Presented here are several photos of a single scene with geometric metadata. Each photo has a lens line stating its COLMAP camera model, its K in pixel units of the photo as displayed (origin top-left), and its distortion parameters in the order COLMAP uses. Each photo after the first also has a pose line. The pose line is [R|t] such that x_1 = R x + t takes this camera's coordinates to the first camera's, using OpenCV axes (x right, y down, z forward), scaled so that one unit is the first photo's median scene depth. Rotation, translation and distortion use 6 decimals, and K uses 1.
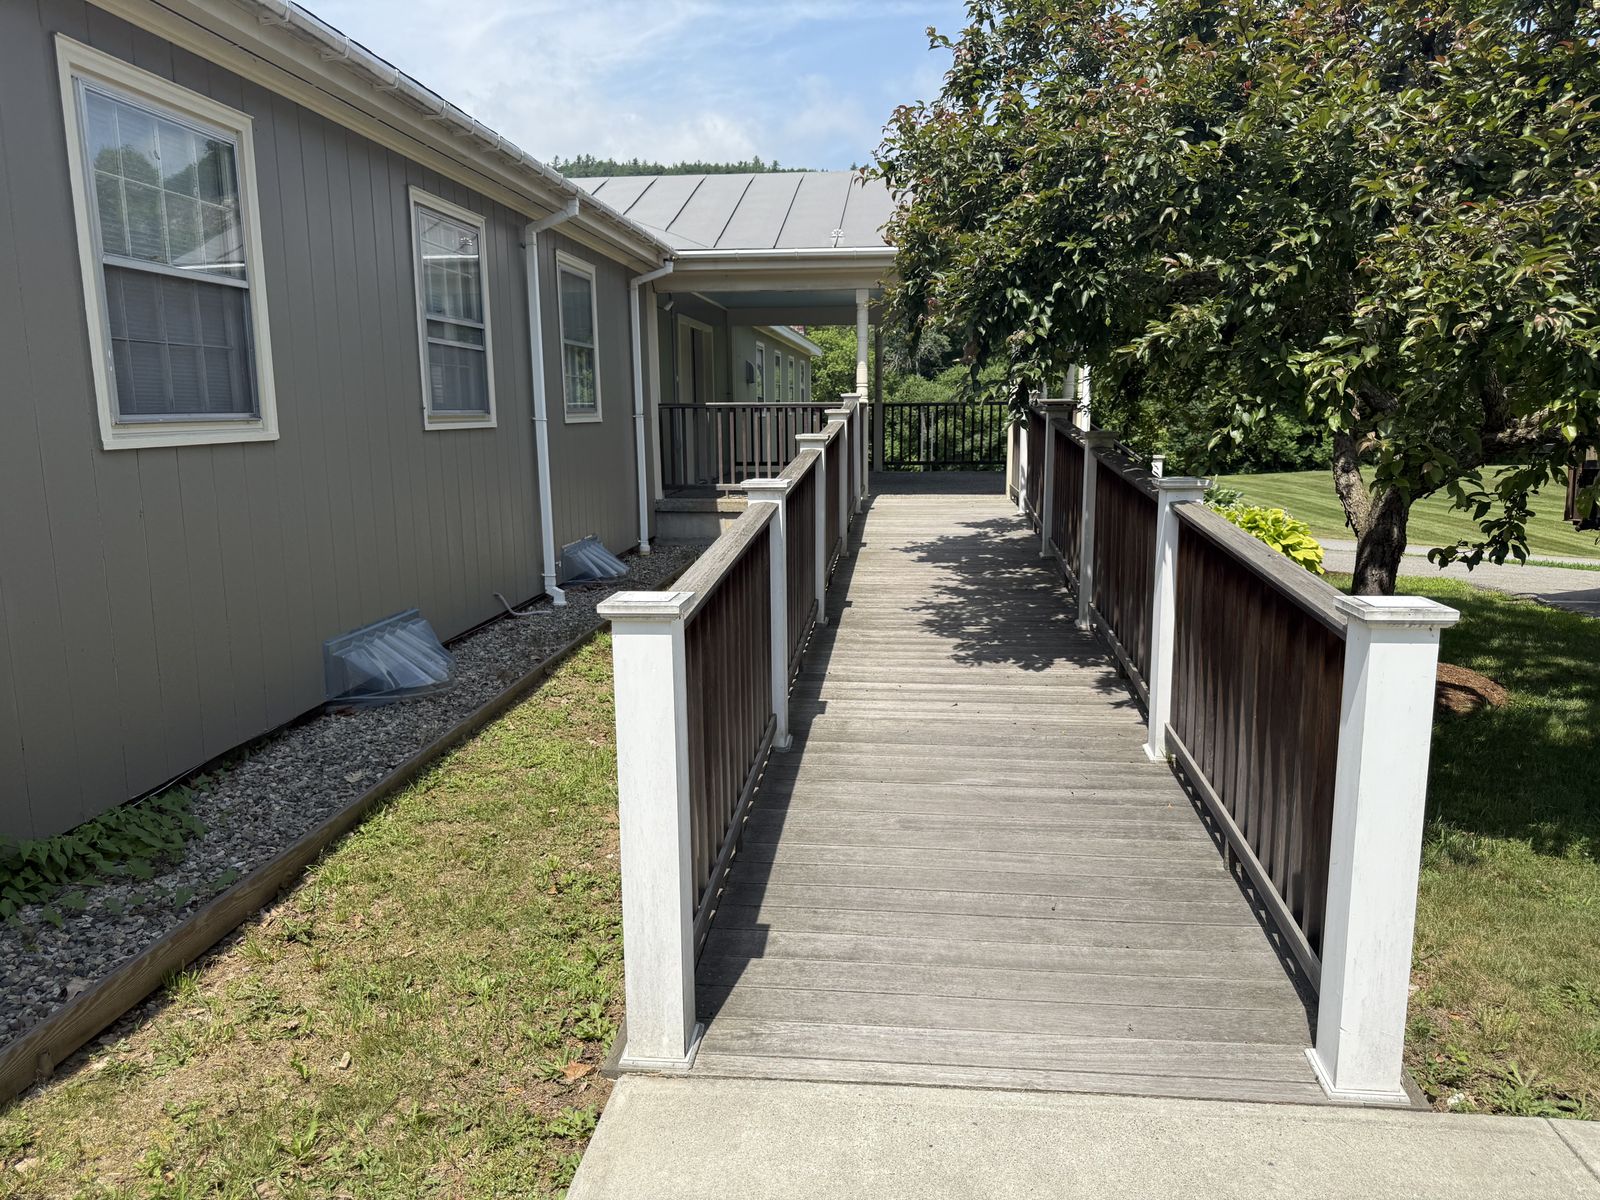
lens RADIAL K [[1142.1, 0, 801.8], [0, 1142.1, 602.2], [0, 0, 1]] dist [0.035695, -0.008075]
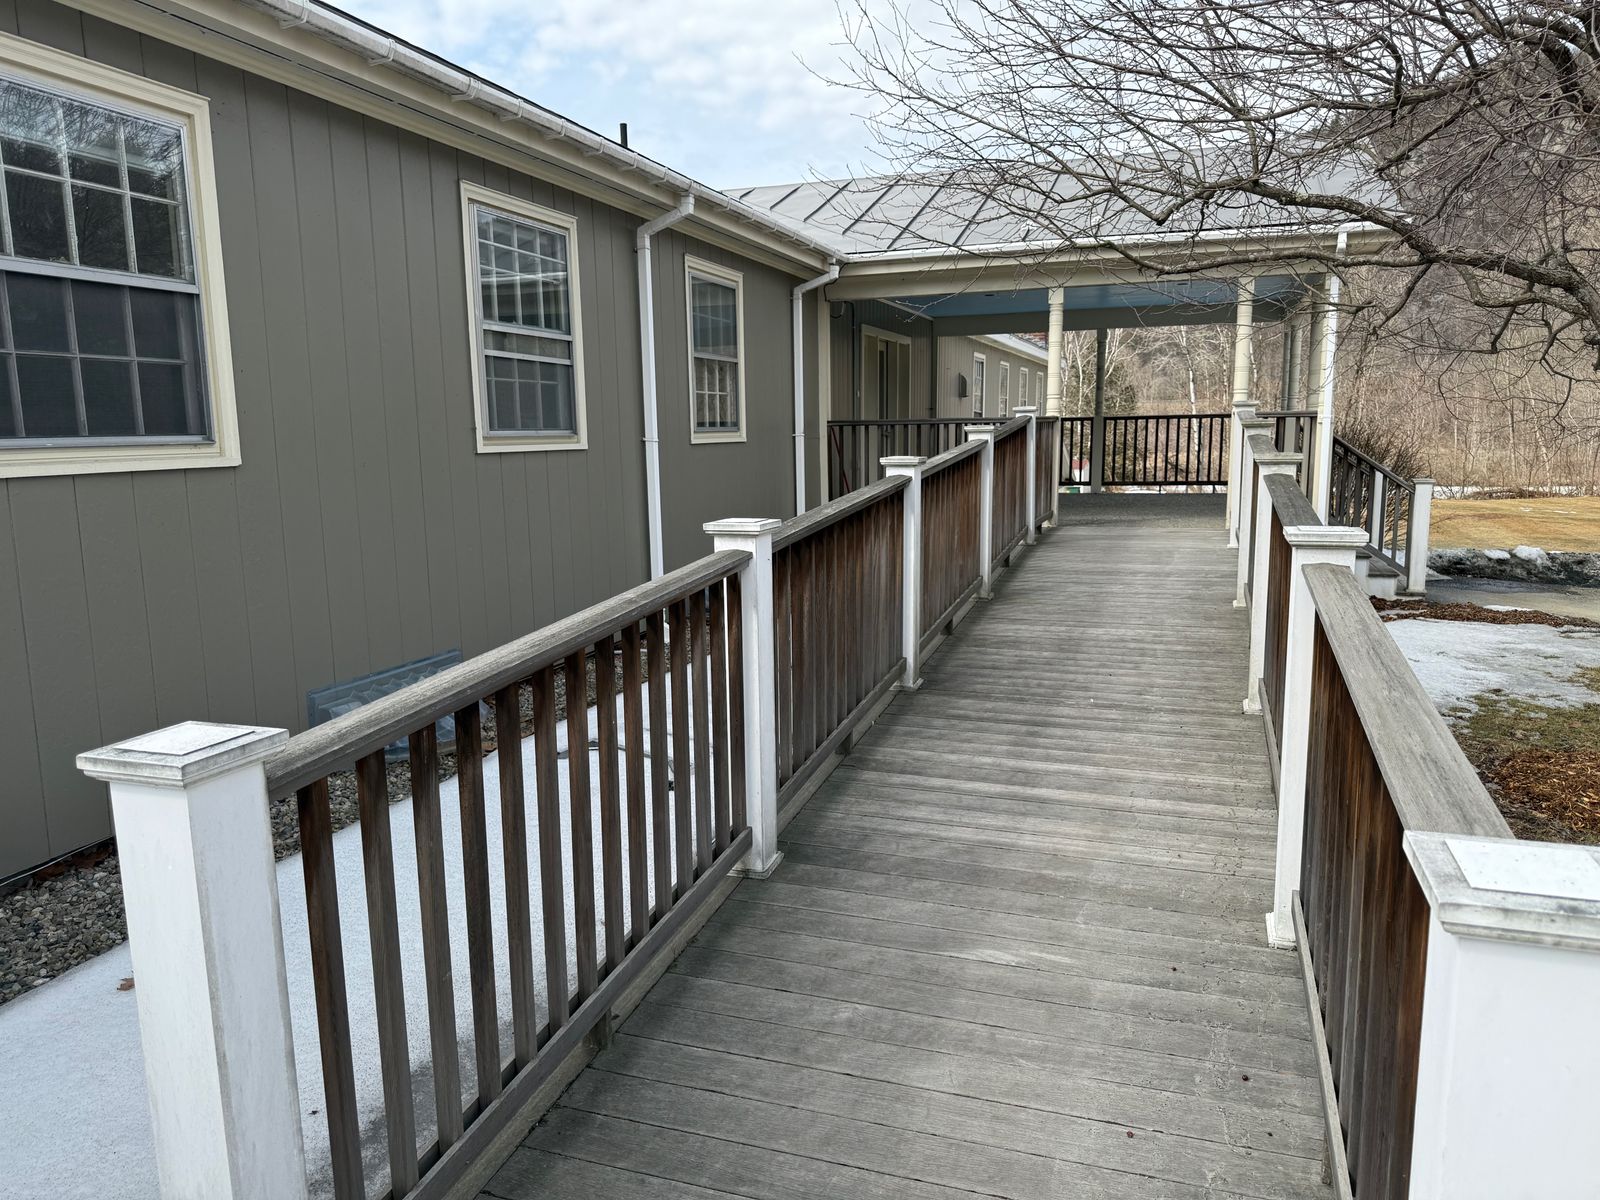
lens RADIAL K [[1142.1, 0, 798.0], [0, 1142.1, 600.0], [0, 0, 1]] dist [0.035695, -0.008075]
pose [[0.972510, 0.029738, -0.230955, 0.109243], [-0.033413, 0.999369, -0.012014, -0.027751], [0.230452, 0.019400, 0.972890, 0.161384]]
